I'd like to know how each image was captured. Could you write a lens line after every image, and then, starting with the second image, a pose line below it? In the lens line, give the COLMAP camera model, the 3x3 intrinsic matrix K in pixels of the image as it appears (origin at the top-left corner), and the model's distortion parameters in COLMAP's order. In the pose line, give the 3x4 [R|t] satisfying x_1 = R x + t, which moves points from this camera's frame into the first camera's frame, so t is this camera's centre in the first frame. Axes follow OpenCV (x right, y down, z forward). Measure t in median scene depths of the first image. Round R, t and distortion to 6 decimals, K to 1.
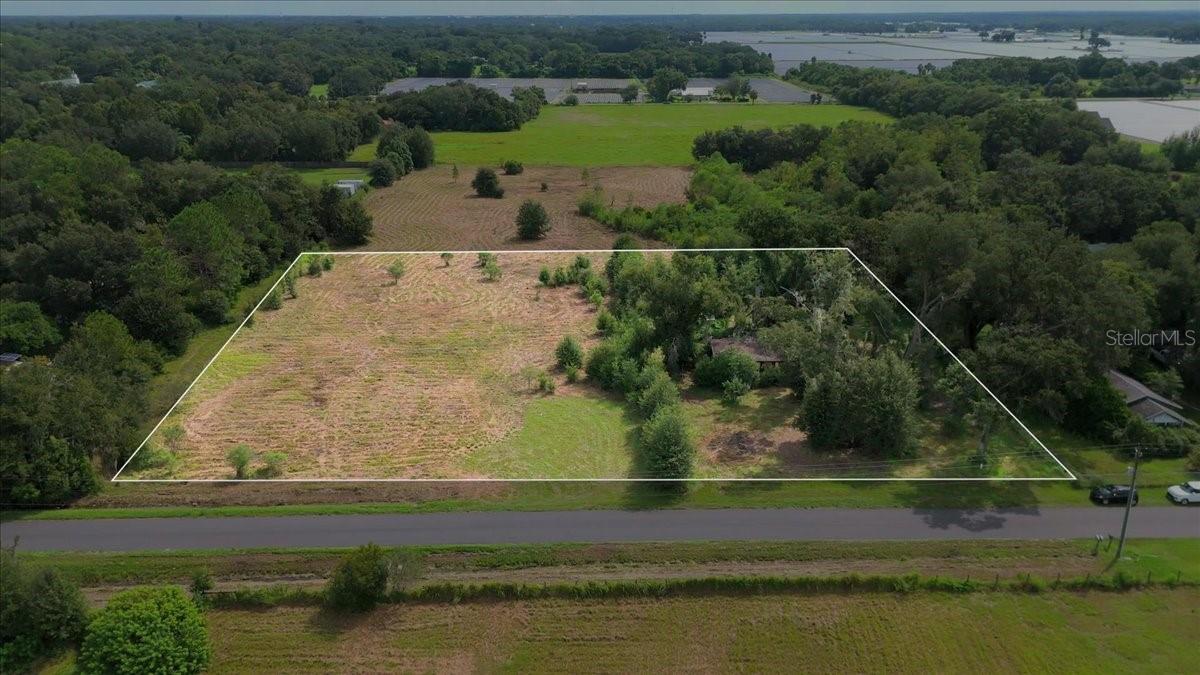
lens RADIAL K [[885.1, 0, 601.2], [0, 885.1, 340.0], [0, 0, 1]] dist [0.065720, -0.063803]
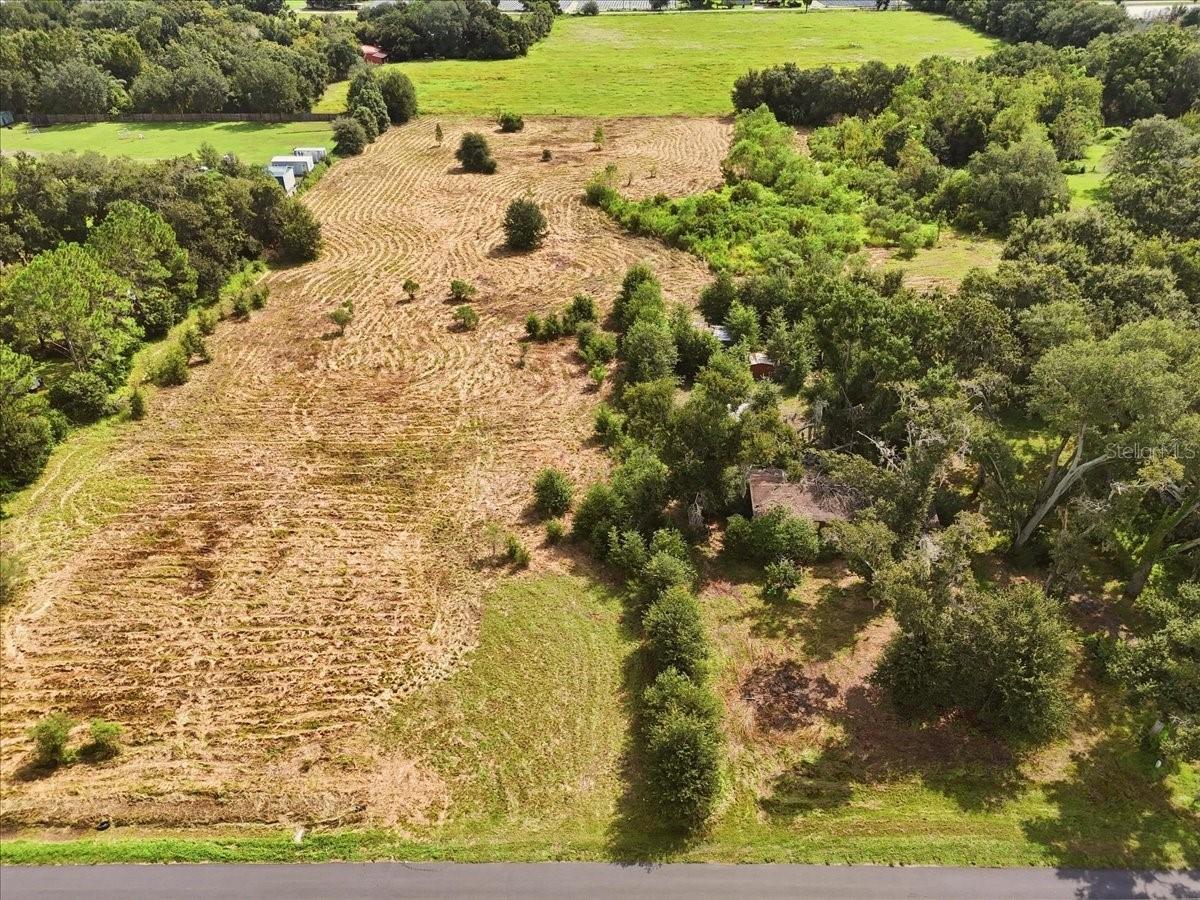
lens RADIAL K [[883.7, 0, 599.9], [0, 883.7, 454.2], [0, 0, 1]] dist [0.065147, -0.061980]
pose [[0.999422, 0.006977, -0.033284, 0.022361], [0.000581, 0.975083, 0.221838, -0.146788], [0.034002, -0.221730, 0.974515, 0.252405]]
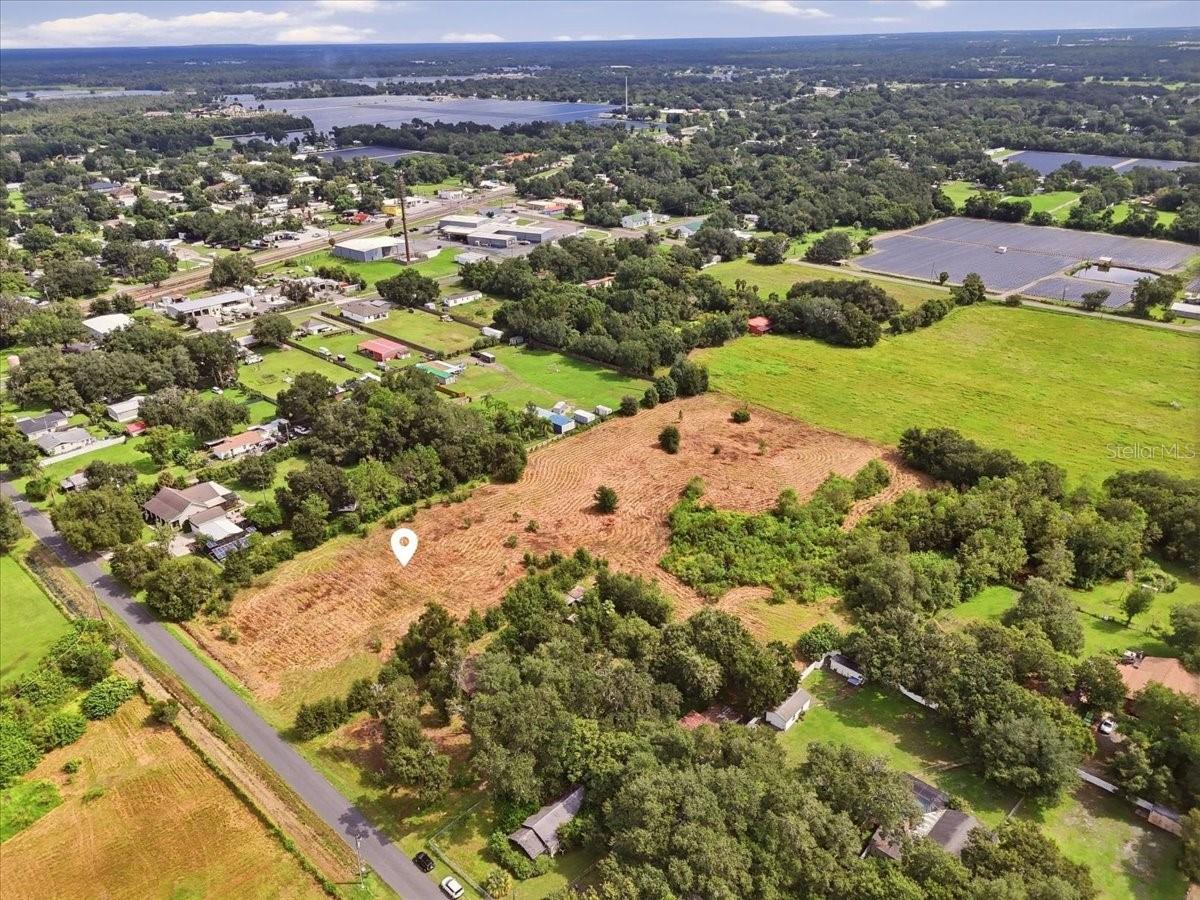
lens RADIAL K [[883.7, 0, 599.9], [0, 883.7, 454.2], [0, 0, 1]] dist [0.065147, -0.061980]
pose [[0.714784, 0.289337, -0.636685, 1.021229], [-0.230253, 0.957008, 0.176408, -0.586317], [0.660354, 0.020505, 0.750674, -0.054732]]
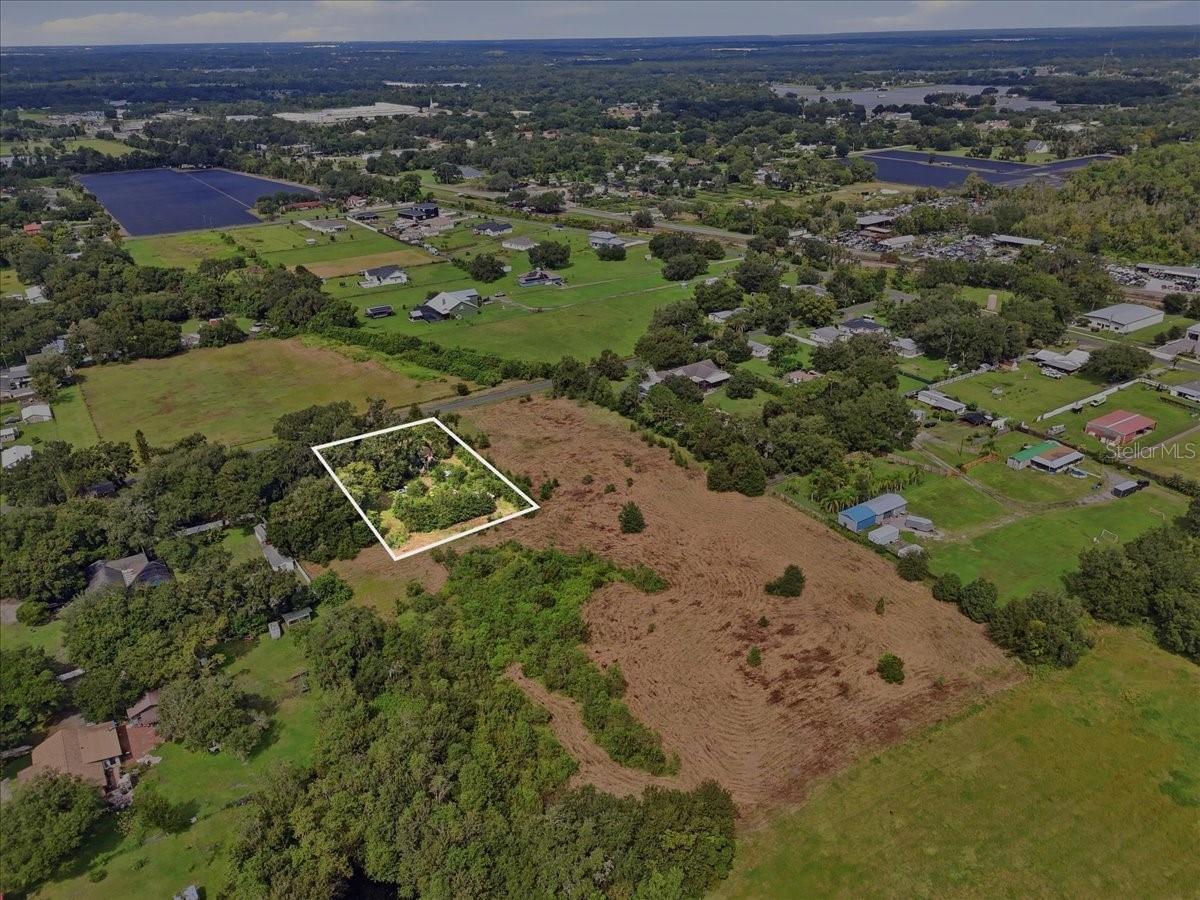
lens RADIAL K [[883.7, 0, 599.9], [0, 883.7, 454.2], [0, 0, 1]] dist [0.065147, -0.061980]
pose [[-0.844440, 0.248913, -0.474304, 0.753019], [-0.156760, 0.731866, 0.663173, -1.434550], [0.512199, 0.634361, -0.578997, 2.228741]]
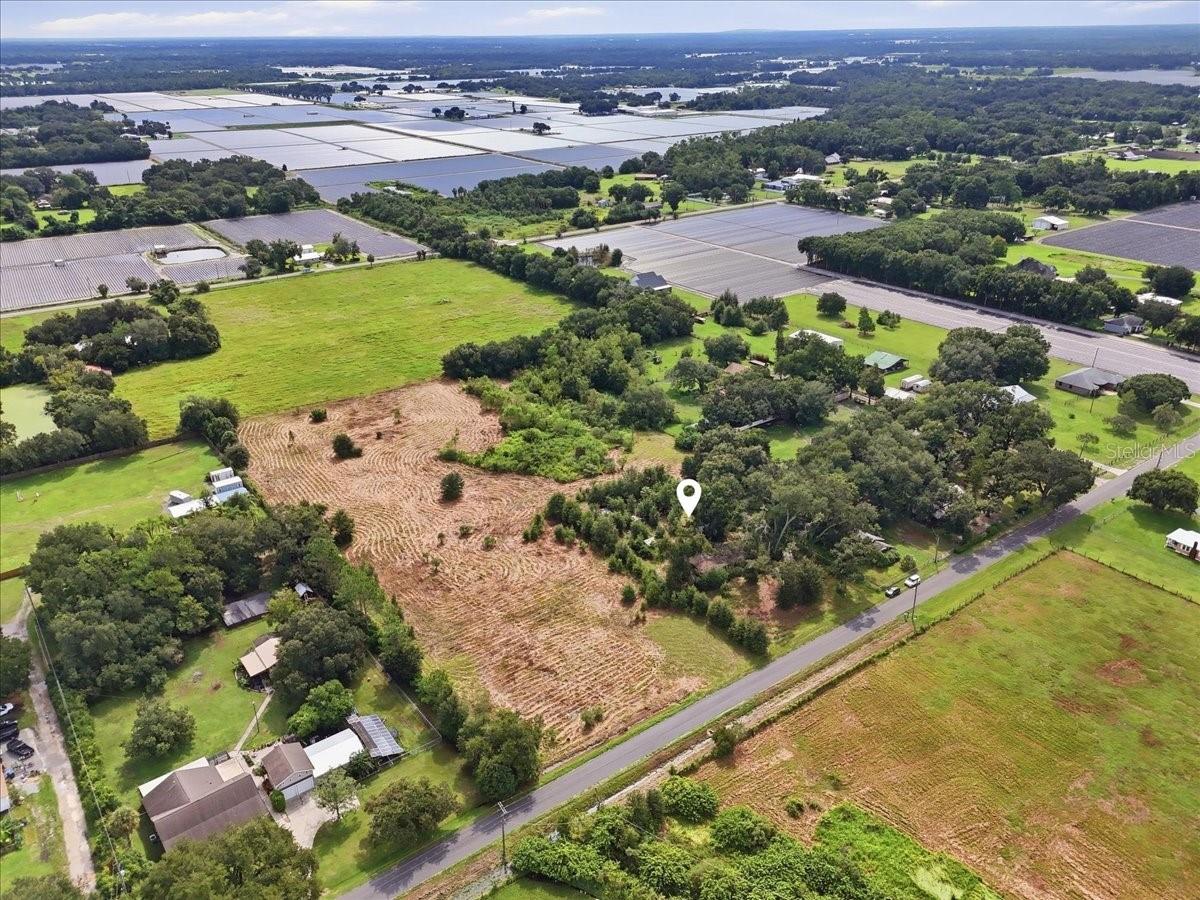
lens RADIAL K [[883.7, 0, 599.9], [0, 883.7, 454.2], [0, 0, 1]] dist [0.065147, -0.061980]
pose [[0.819283, -0.249493, 0.516264, -0.792843], [0.204966, 0.968313, 0.142683, -0.443248], [-0.535504, -0.011081, 0.844460, -0.411608]]
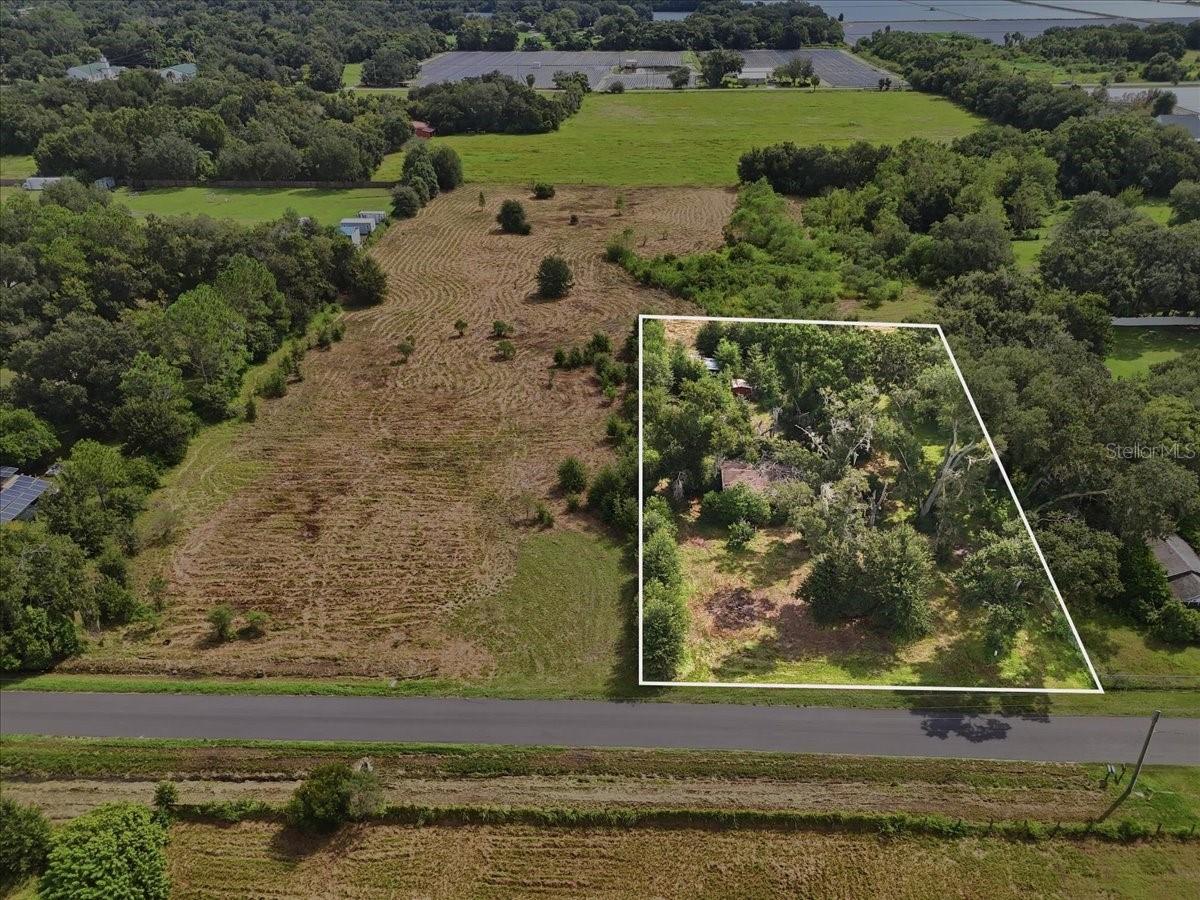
lens RADIAL K [[883.7, 0, 599.9], [0, 883.7, 454.2], [0, 0, 1]] dist [0.065147, -0.061980]
pose [[0.997976, 0.021851, -0.059718, 0.041724], [-0.011952, 0.986825, 0.161347, -0.134112], [0.062457, -0.160307, 0.985089, 0.057697]]
